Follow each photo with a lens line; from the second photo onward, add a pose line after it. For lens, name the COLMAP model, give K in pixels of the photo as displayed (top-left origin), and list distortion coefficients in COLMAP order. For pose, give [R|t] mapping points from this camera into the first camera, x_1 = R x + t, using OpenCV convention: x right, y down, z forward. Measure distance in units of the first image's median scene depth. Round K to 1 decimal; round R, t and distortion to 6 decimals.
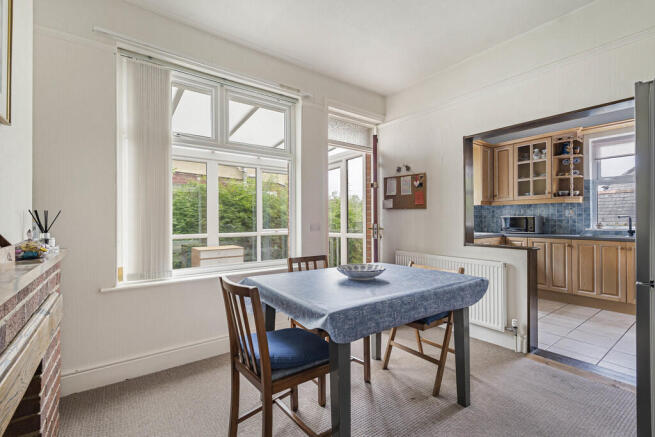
lens RADIAL K [[293.8, 0, 325.0], [0, 293.8, 219.3], [0, 0, 1]] dist [0.000809, 0.000447]
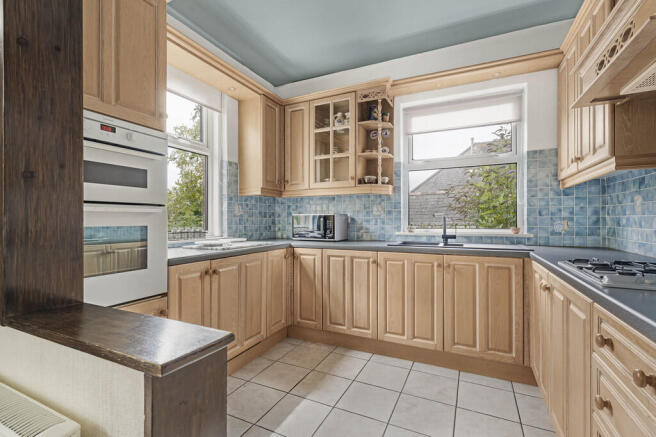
lens RADIAL K [[294.2, 0, 331.4], [0, 294.2, 218.8], [0, 0, 1]] dist [0.000809, 0.000447]
pose [[0.880393, 0.002787, 0.474236, 0.419979], [-0.003005, 0.999995, -0.000299, -0.000062], [-0.474235, -0.001162, 0.880398, 0.457443]]
